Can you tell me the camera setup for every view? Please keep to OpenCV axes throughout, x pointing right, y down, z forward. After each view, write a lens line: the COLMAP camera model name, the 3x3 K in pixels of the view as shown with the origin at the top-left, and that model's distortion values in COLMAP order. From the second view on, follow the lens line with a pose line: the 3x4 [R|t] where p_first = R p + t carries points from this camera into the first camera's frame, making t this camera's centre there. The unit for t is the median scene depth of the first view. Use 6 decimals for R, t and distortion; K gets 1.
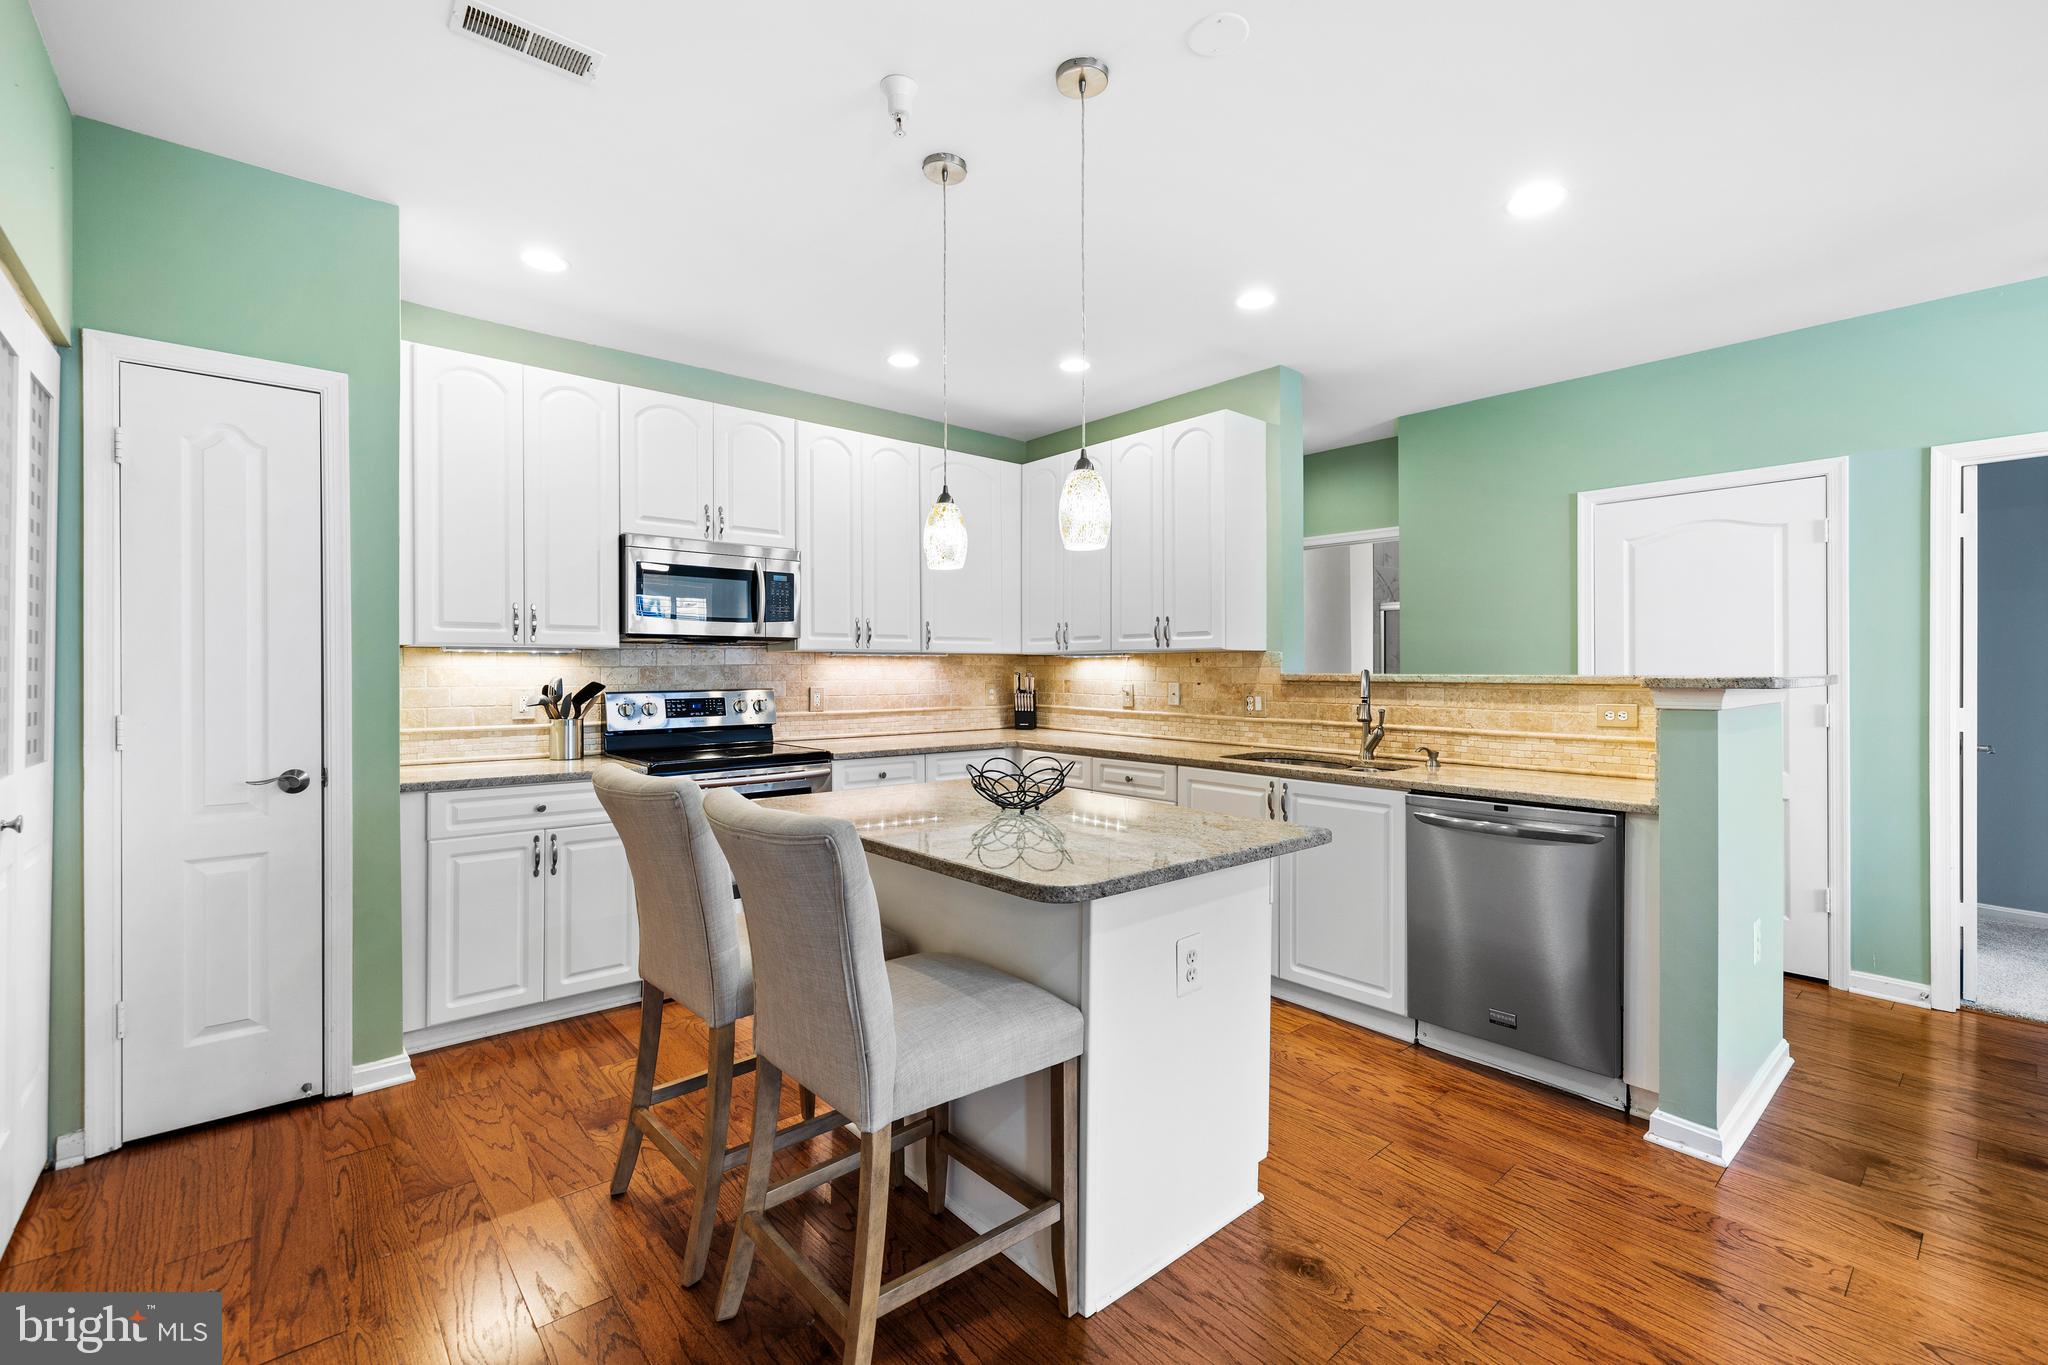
lens RADIAL K [[871.2, 0, 1023.6], [0, 871.2, 674.4], [0, 0, 1]] dist [0.002190, -0.000077]
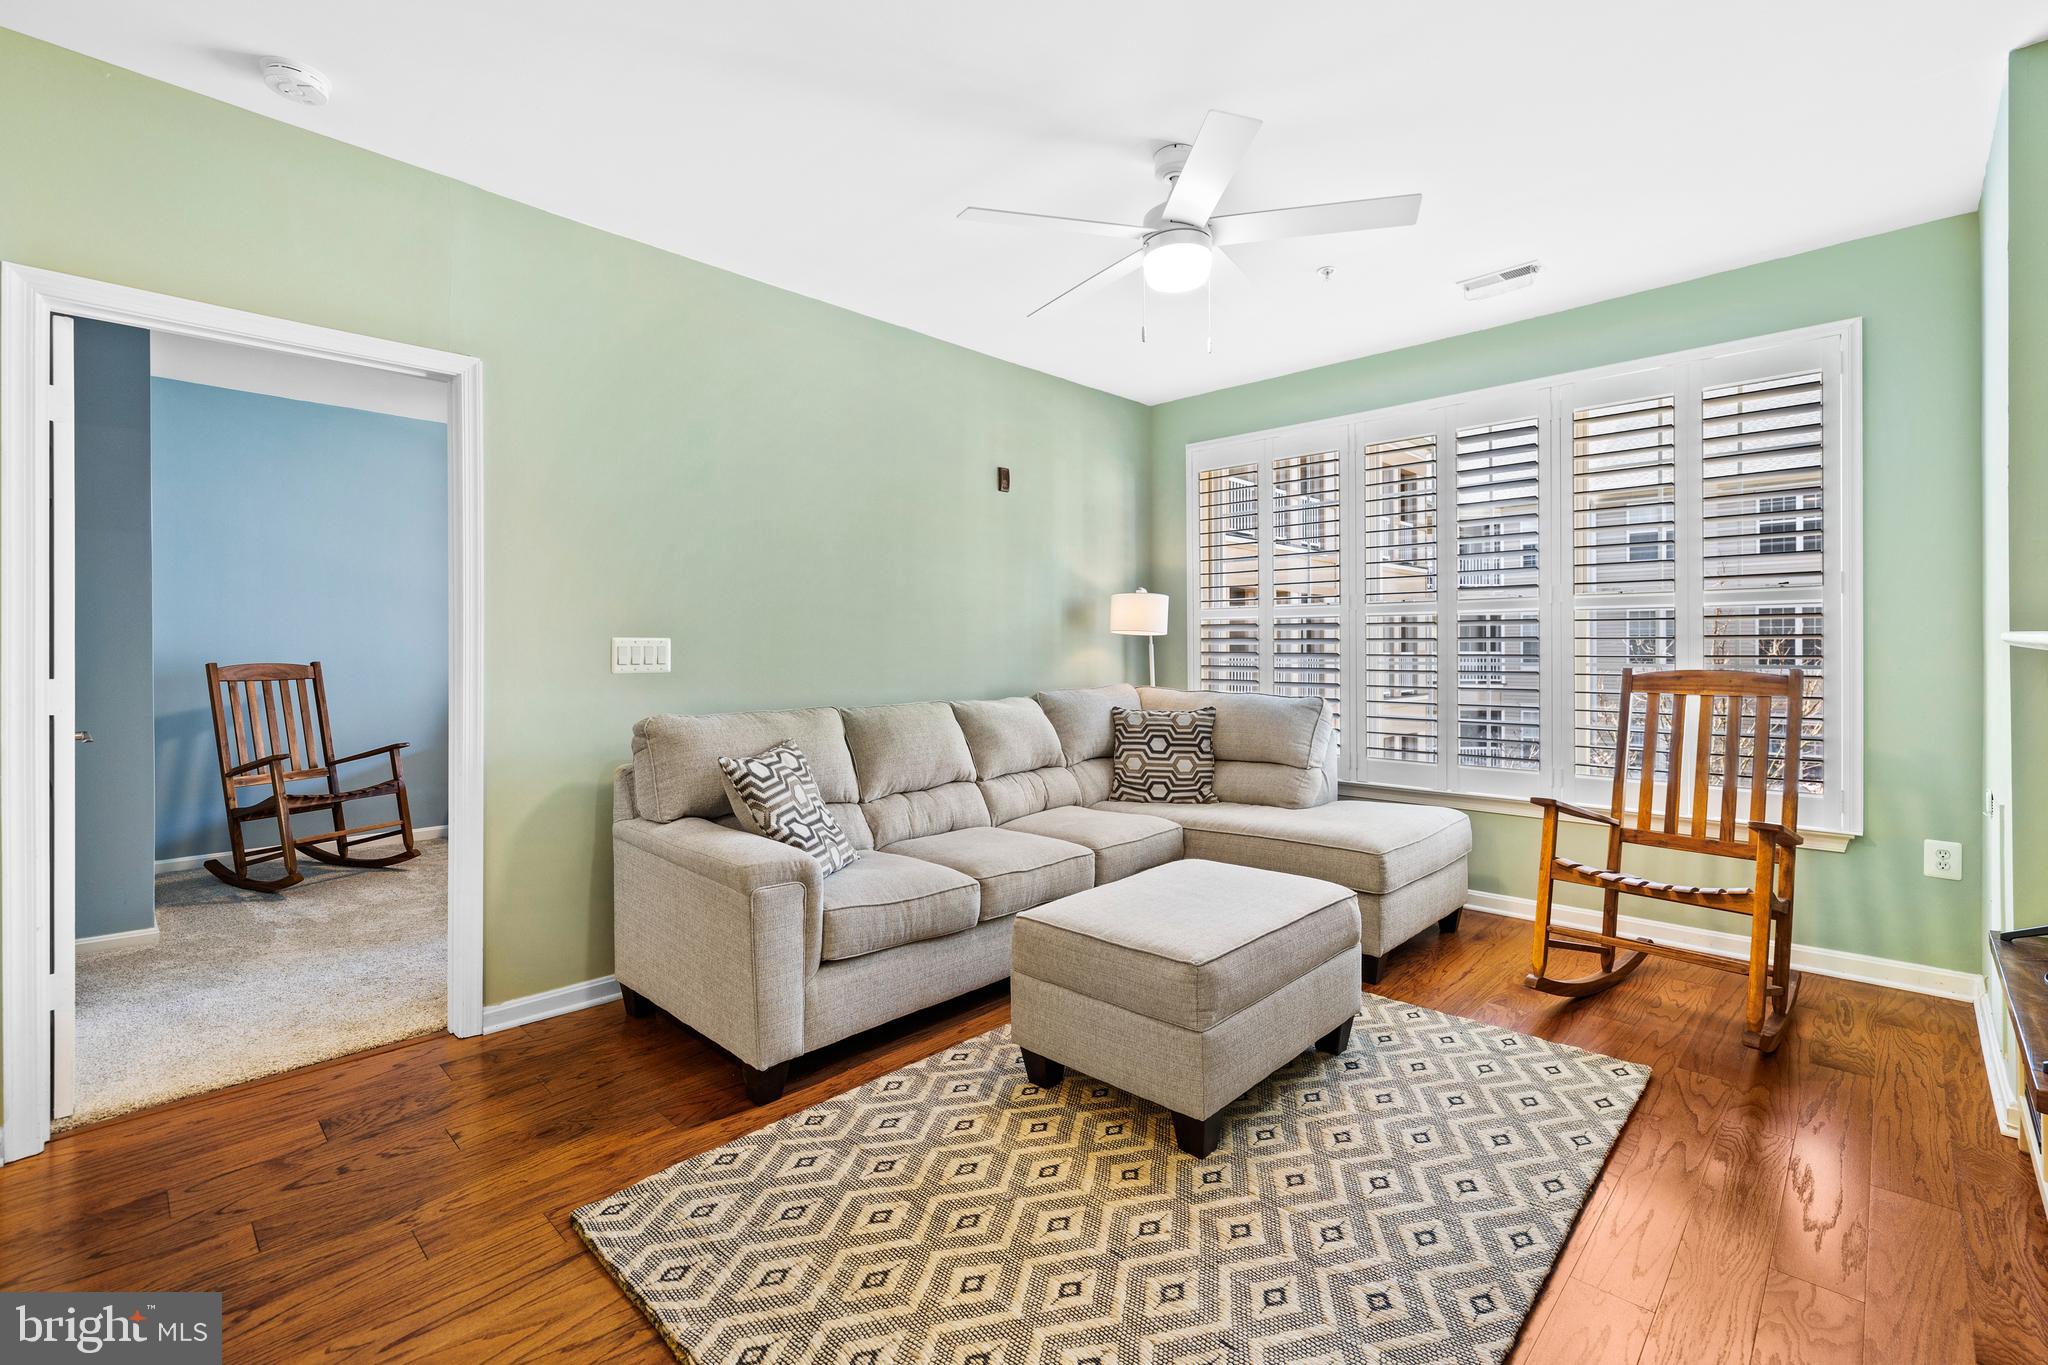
lens RADIAL K [[895.6, 0, 1021.1], [0, 895.6, 648.3], [0, 0, 1]] dist [0.000776, -0.000141]
pose [[-0.088564, 0.002878, 0.996066, 0.288237], [0.004346, 0.999987, -0.002503, 0.018285], [-0.996061, 0.004107, -0.088575, 0.283715]]
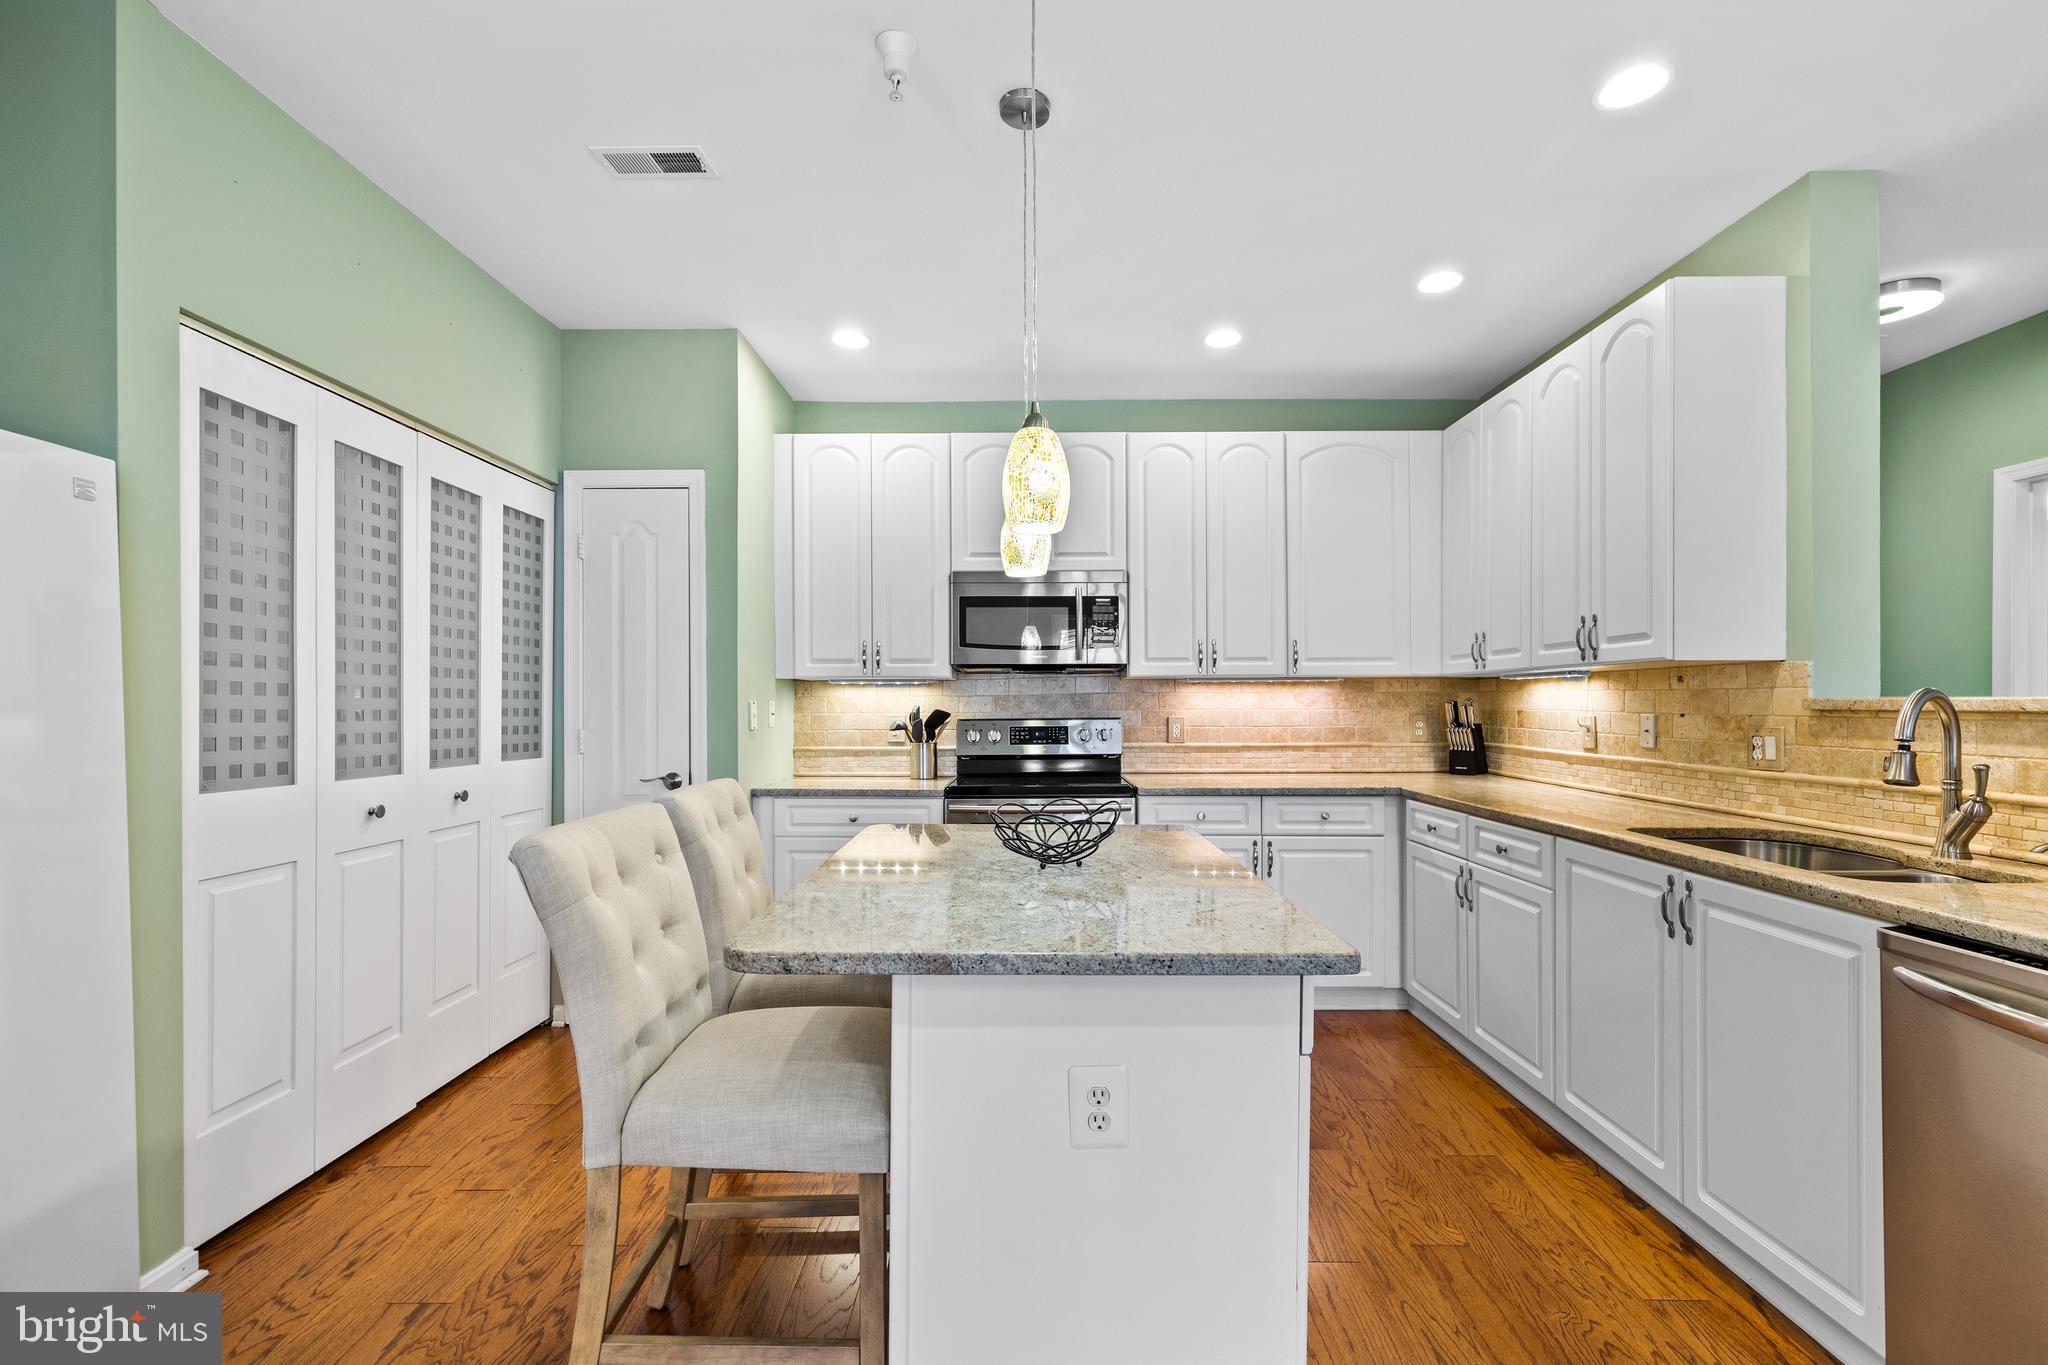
lens RADIAL K [[893.7, 0, 1028.8], [0, 893.7, 709.3], [0, 0, 1]] dist [0.000031, 0.000099]
pose [[0.754313, 0.001073, -0.656514, 0.304229], [-0.000267, 0.999999, 0.001327, 0.006304], [0.656515, -0.000826, 0.754313, 0.207806]]
